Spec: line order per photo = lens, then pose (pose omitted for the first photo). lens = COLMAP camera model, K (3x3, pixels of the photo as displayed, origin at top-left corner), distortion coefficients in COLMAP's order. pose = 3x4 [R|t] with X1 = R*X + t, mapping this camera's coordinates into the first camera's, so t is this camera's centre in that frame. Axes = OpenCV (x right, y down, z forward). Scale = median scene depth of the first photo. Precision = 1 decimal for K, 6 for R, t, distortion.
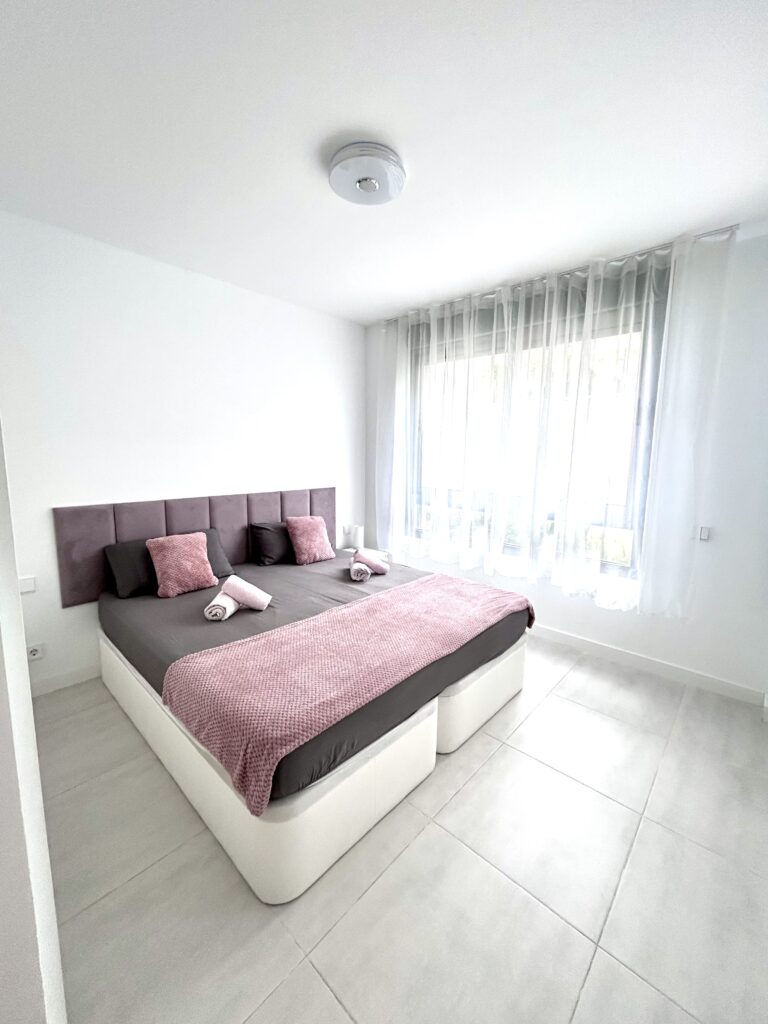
lens RADIAL K [[410.5, 0, 384.7], [0, 410.5, 508.9], [0, 0, 1]] dist [0.000583, 0.000141]
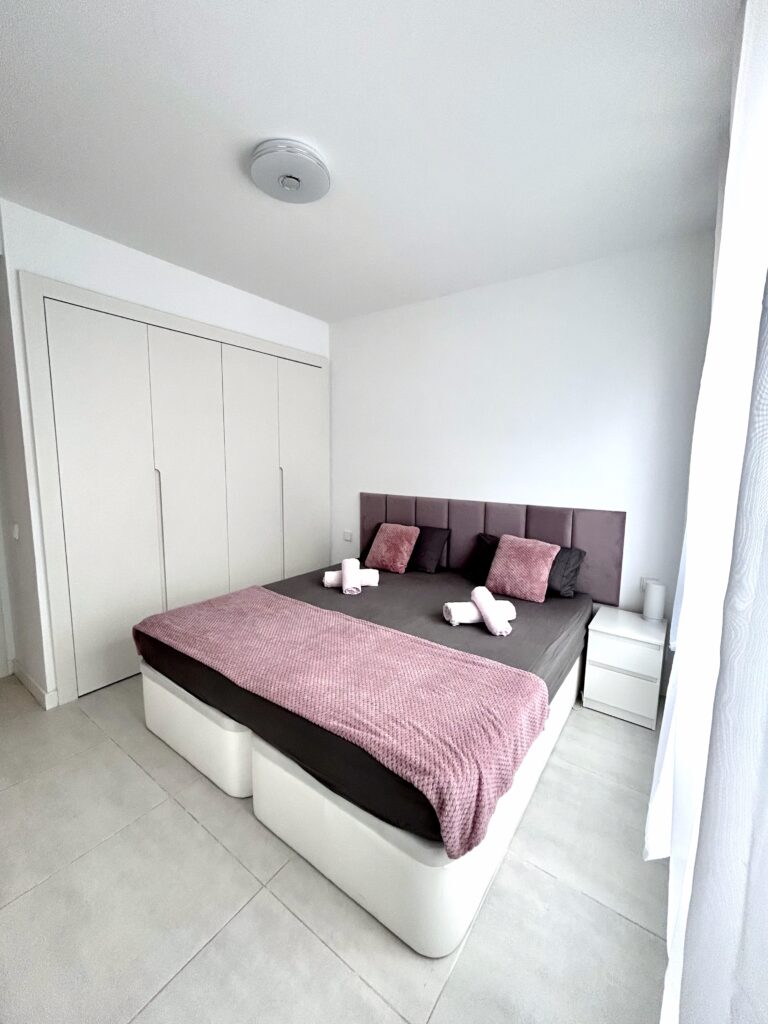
lens RADIAL K [[410.5, 0, 384.7], [0, 410.5, 508.9], [0, 0, 1]] dist [0.000583, 0.000141]
pose [[0.116449, 0.114930, -0.986525, 0.726060], [-0.145041, 0.984602, 0.097585, -0.100302], [0.982549, 0.131723, 0.131325, 0.830890]]
